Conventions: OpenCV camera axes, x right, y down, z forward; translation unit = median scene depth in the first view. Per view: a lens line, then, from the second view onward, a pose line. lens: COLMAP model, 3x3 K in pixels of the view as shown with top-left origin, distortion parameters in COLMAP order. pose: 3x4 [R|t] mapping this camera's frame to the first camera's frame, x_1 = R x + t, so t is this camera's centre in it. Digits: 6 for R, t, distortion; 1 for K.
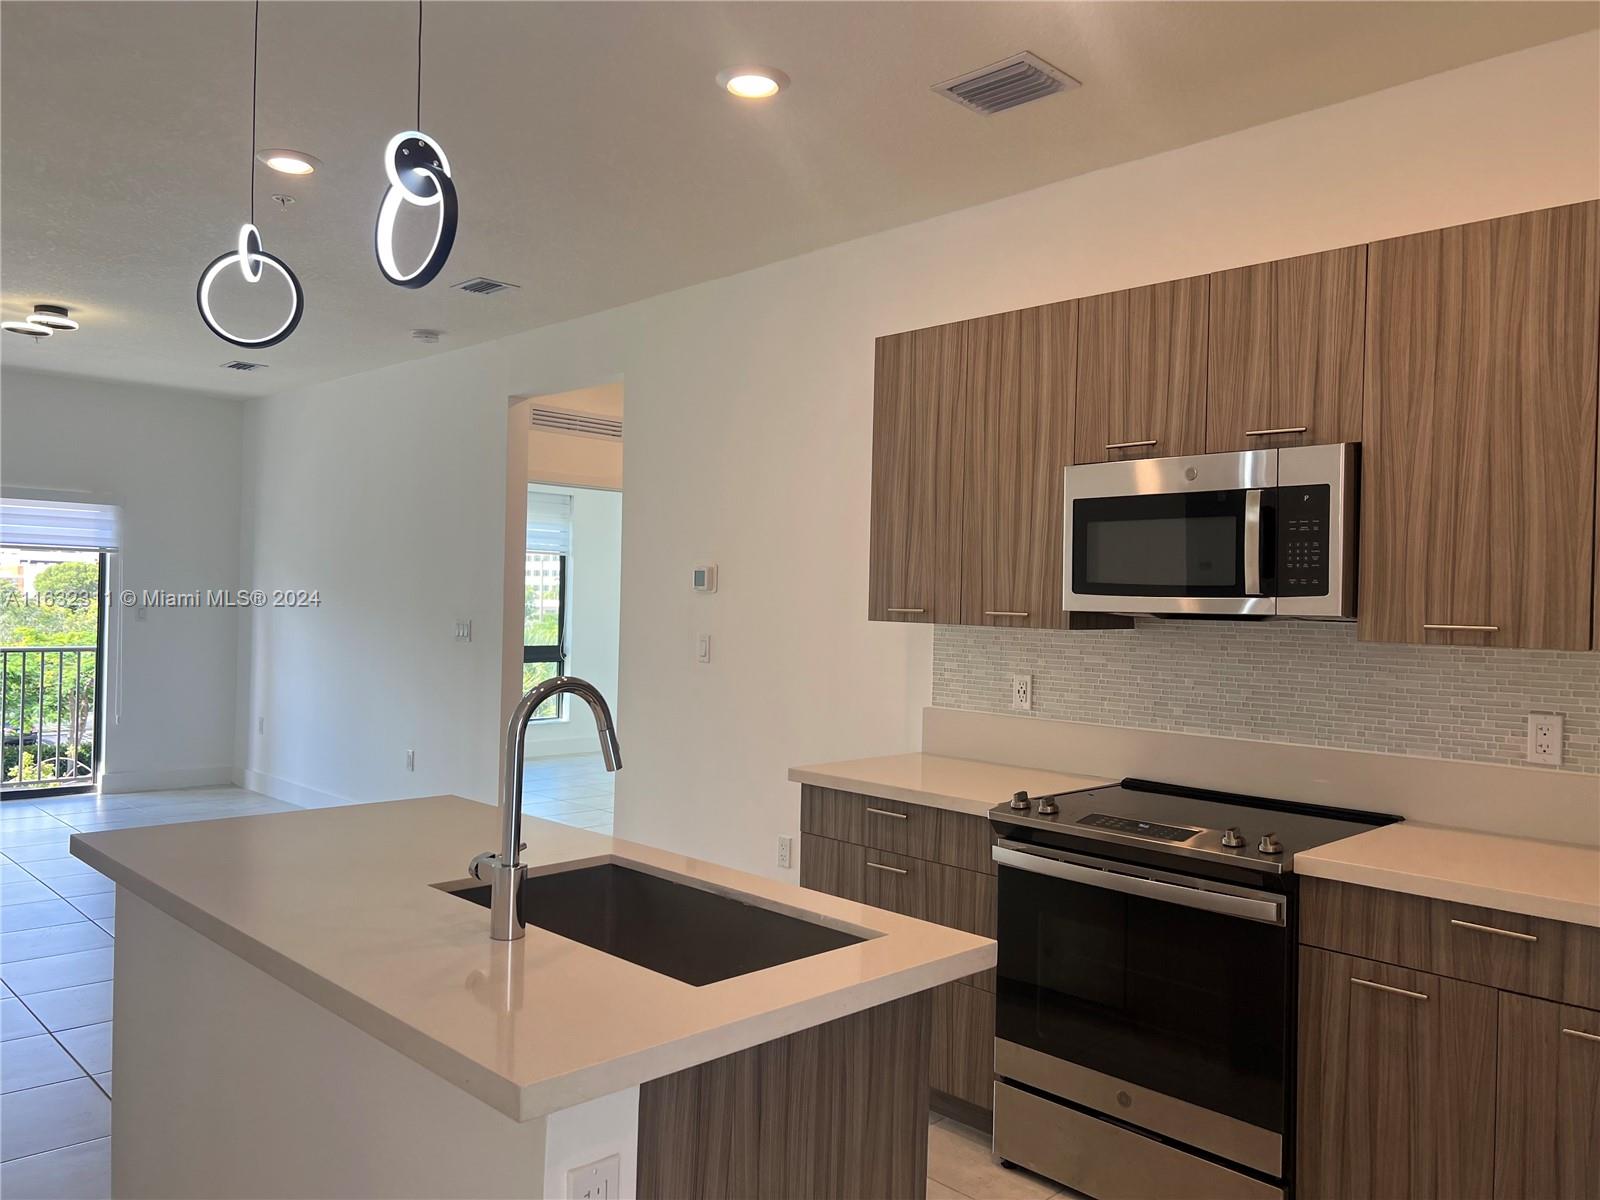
lens RADIAL K [[1188.1, 0, 800.0], [0, 1188.1, 600.0], [0, 0, 1]] dist [0.146237, -0.352099]
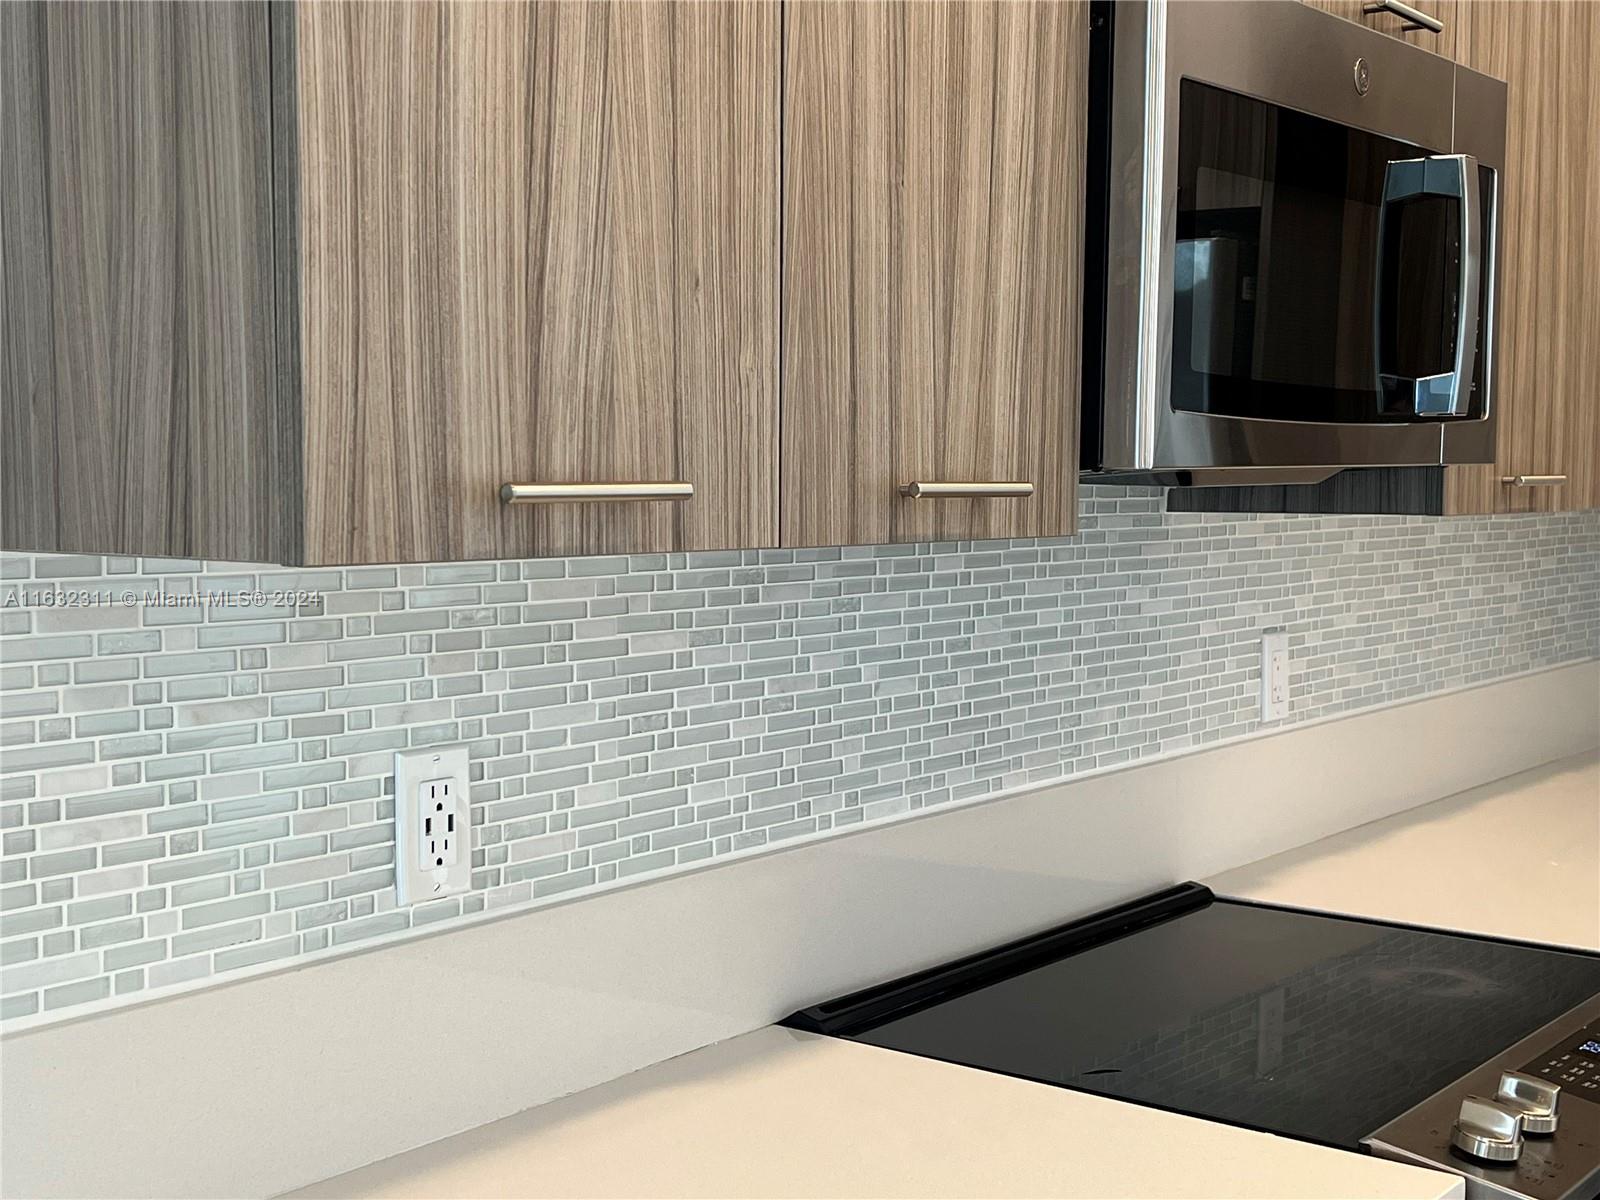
lens RADIAL K [[2048.3, 0, 800.0], [0, 2048.3, 600.0], [0, 0, 1]] dist [0.234361, -0.783149]
pose [[-0.139888, -0.084779, 0.986531, -0.244457], [-0.001129, 0.996341, 0.085462, -0.001749], [-0.990167, 0.010841, -0.139472, 1.095559]]
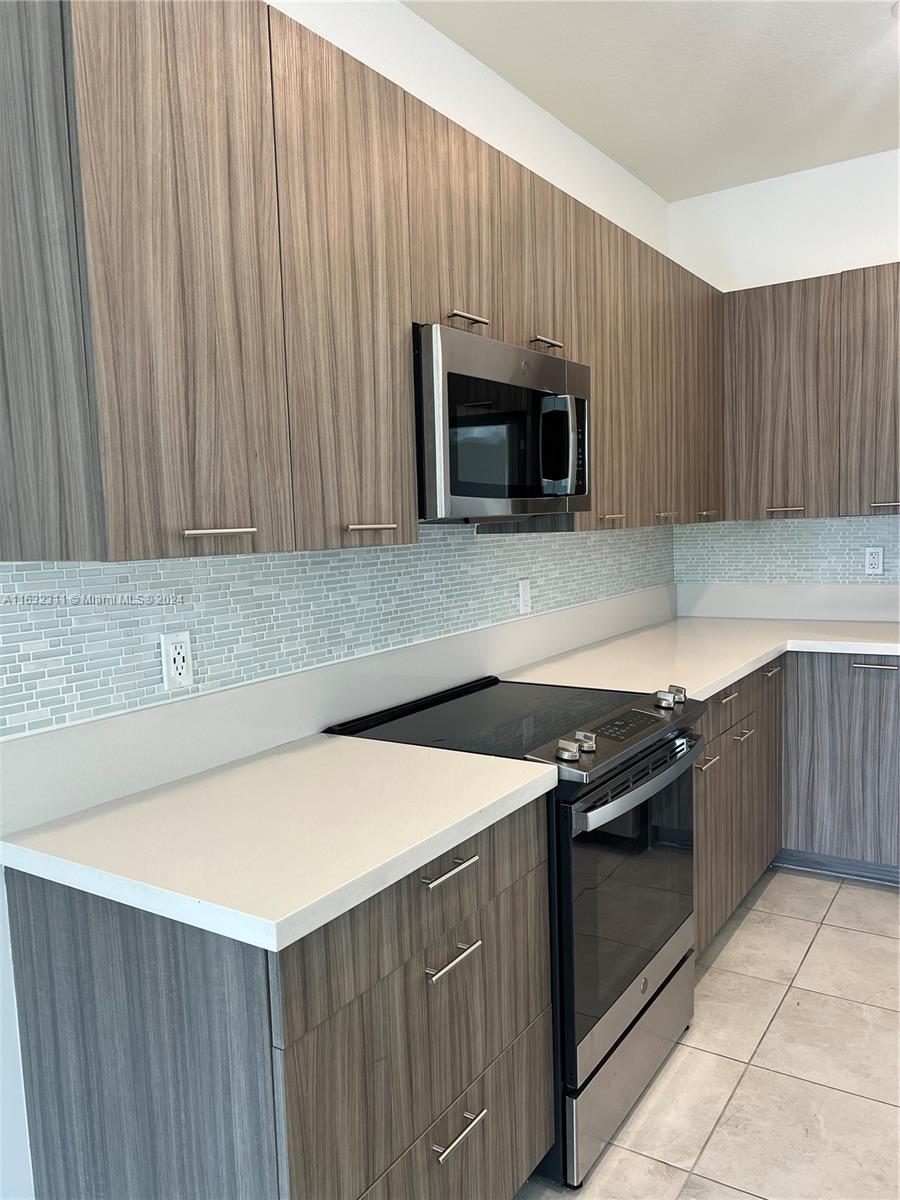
lens RADIAL K [[891.1, 0, 451.8], [0, 891.1, 605.1], [0, 0, 1]] dist [0.146237, -0.352099]
pose [[-0.221947, -0.105926, 0.969288, -0.332269], [0.032908, 0.992702, 0.116020, -0.001627], [-0.974503, 0.057647, -0.216841, 1.068514]]
